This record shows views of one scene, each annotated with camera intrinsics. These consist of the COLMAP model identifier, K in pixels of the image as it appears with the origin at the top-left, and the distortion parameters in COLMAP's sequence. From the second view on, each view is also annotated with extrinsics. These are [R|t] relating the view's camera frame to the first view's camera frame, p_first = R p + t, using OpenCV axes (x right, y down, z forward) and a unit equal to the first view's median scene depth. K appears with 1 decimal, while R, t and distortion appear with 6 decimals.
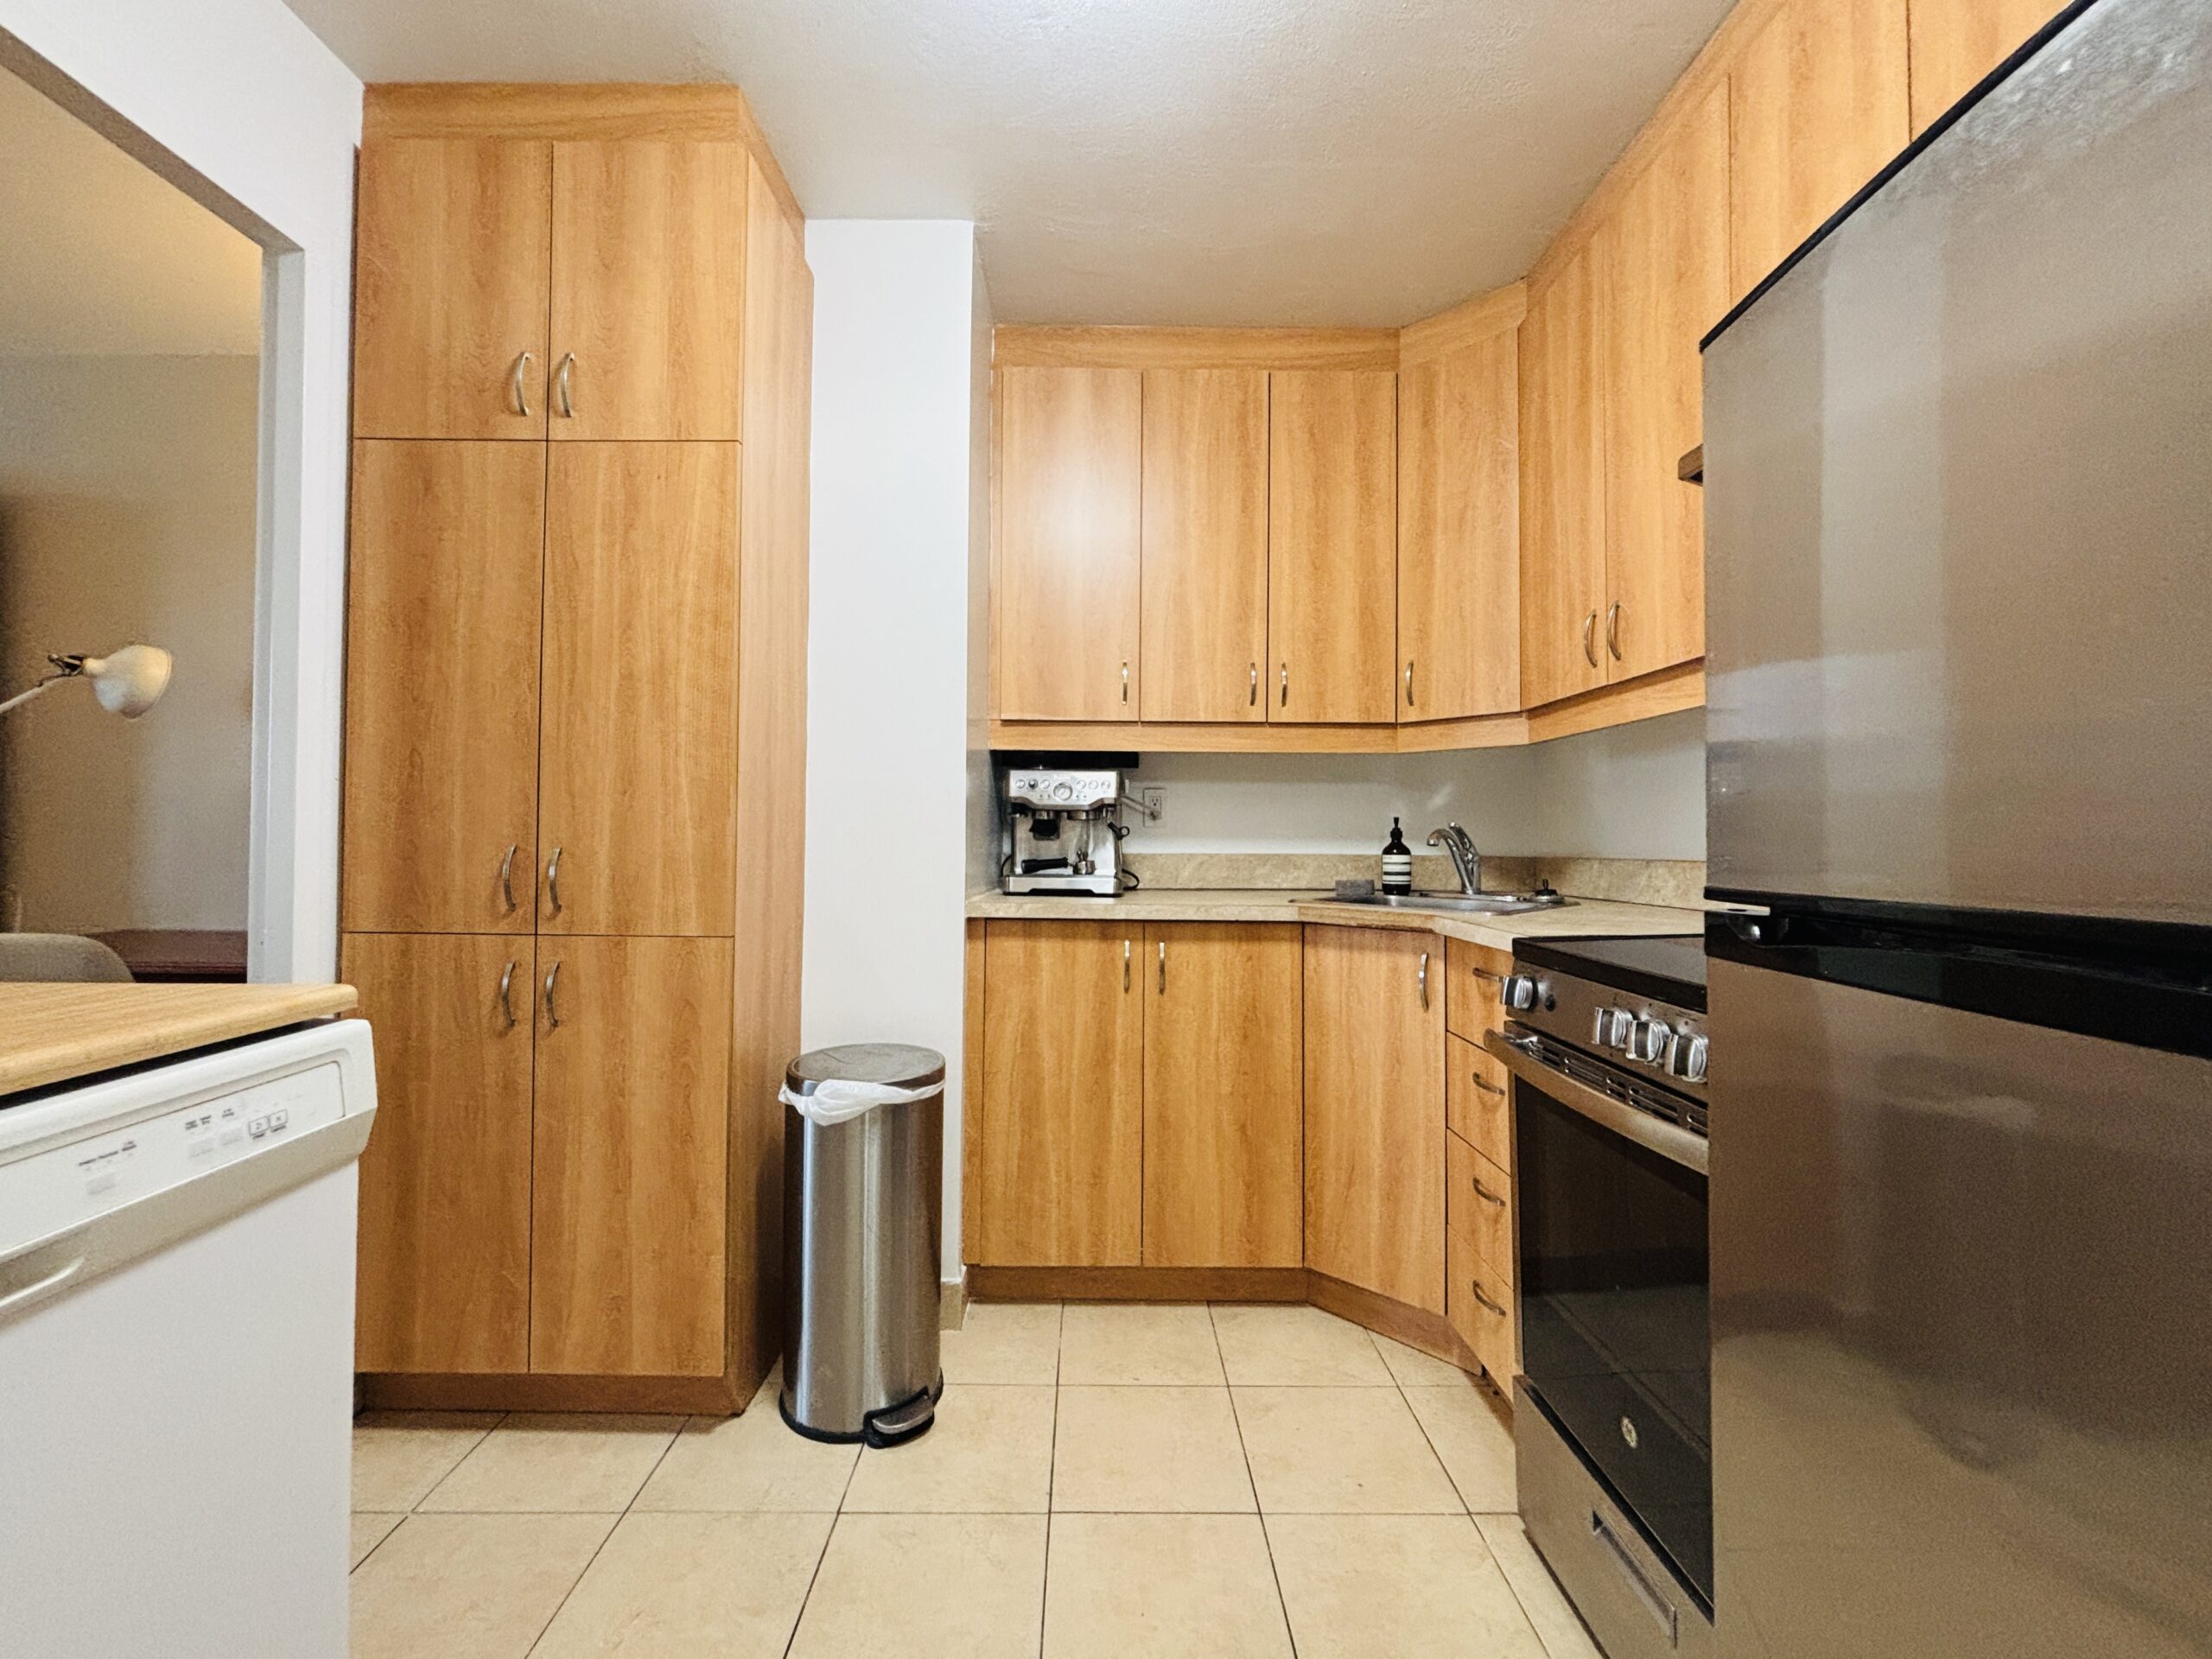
lens RADIAL K [[890.4, 0, 1099.2], [0, 890.4, 825.7], [0, 0, 1]] dist [-0.000090, -0.000008]
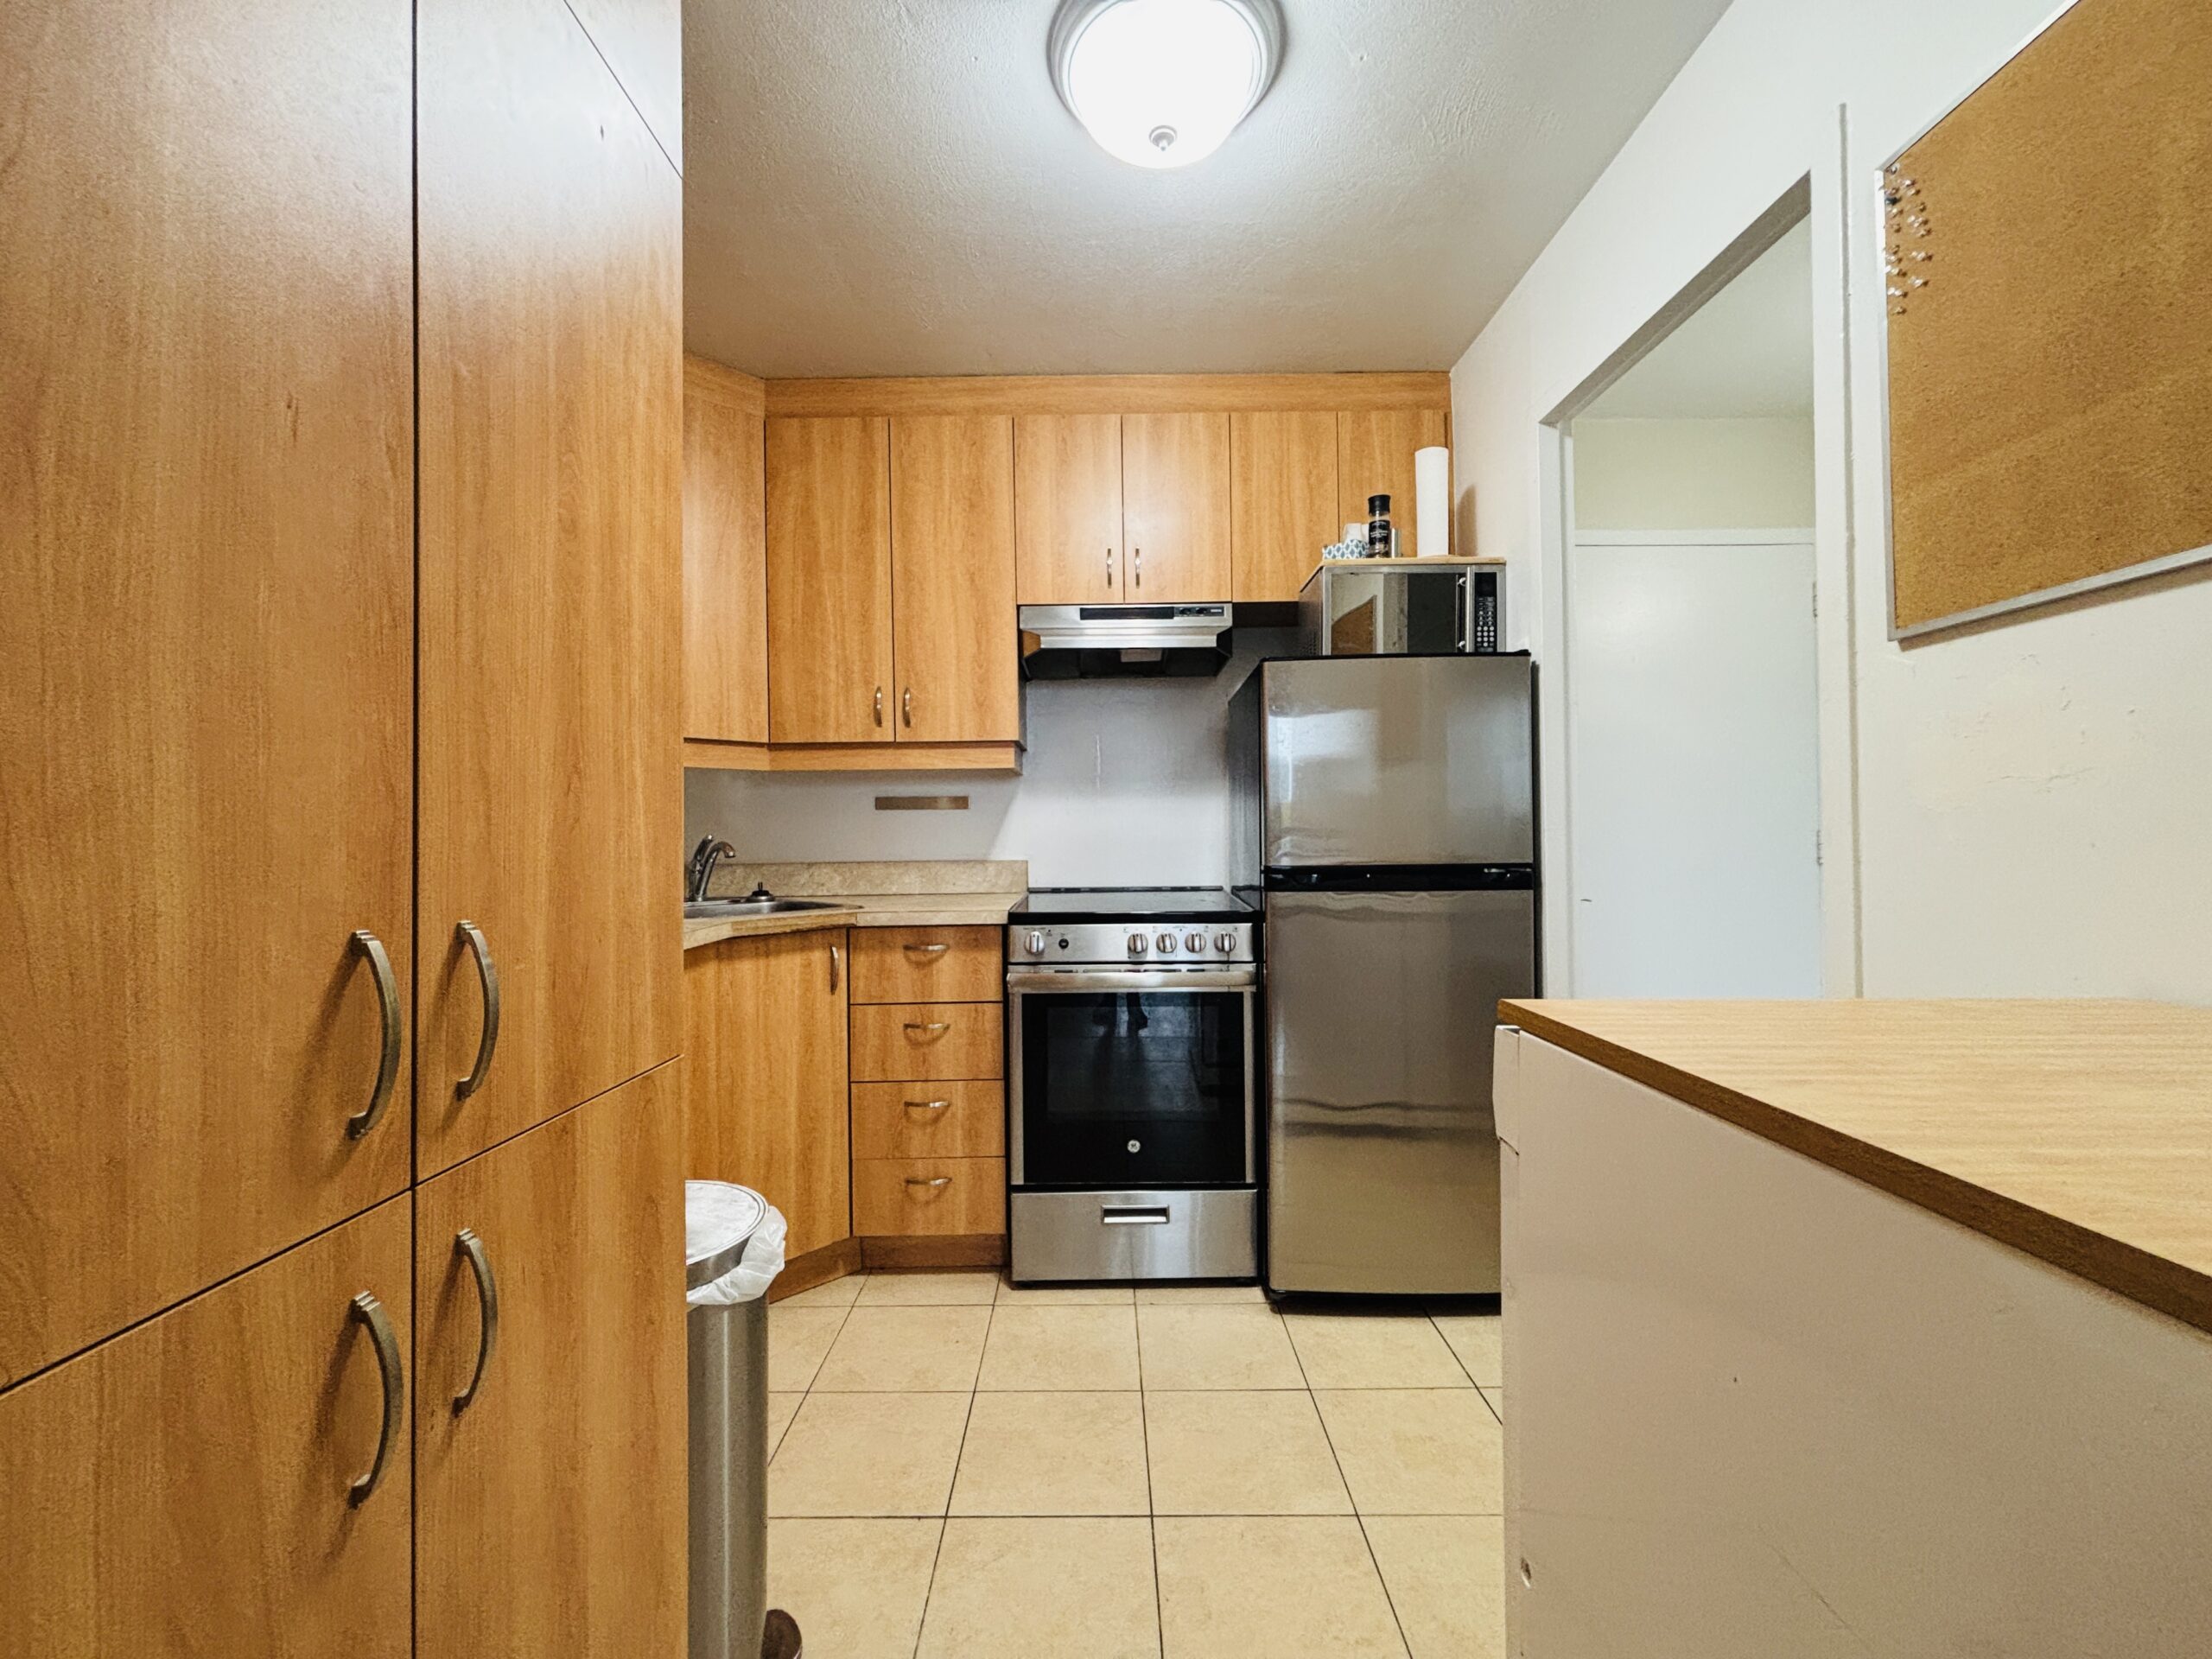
lens RADIAL K [[890.4, 0, 1099.2], [0, 890.4, 825.7], [0, 0, 1]] dist [-0.000090, -0.000008]
pose [[0.014037, 0.004632, 0.999891, -0.959901], [0.000125, 0.999989, -0.004634, -0.015678], [-0.999901, 0.000191, 0.014037, 0.718987]]
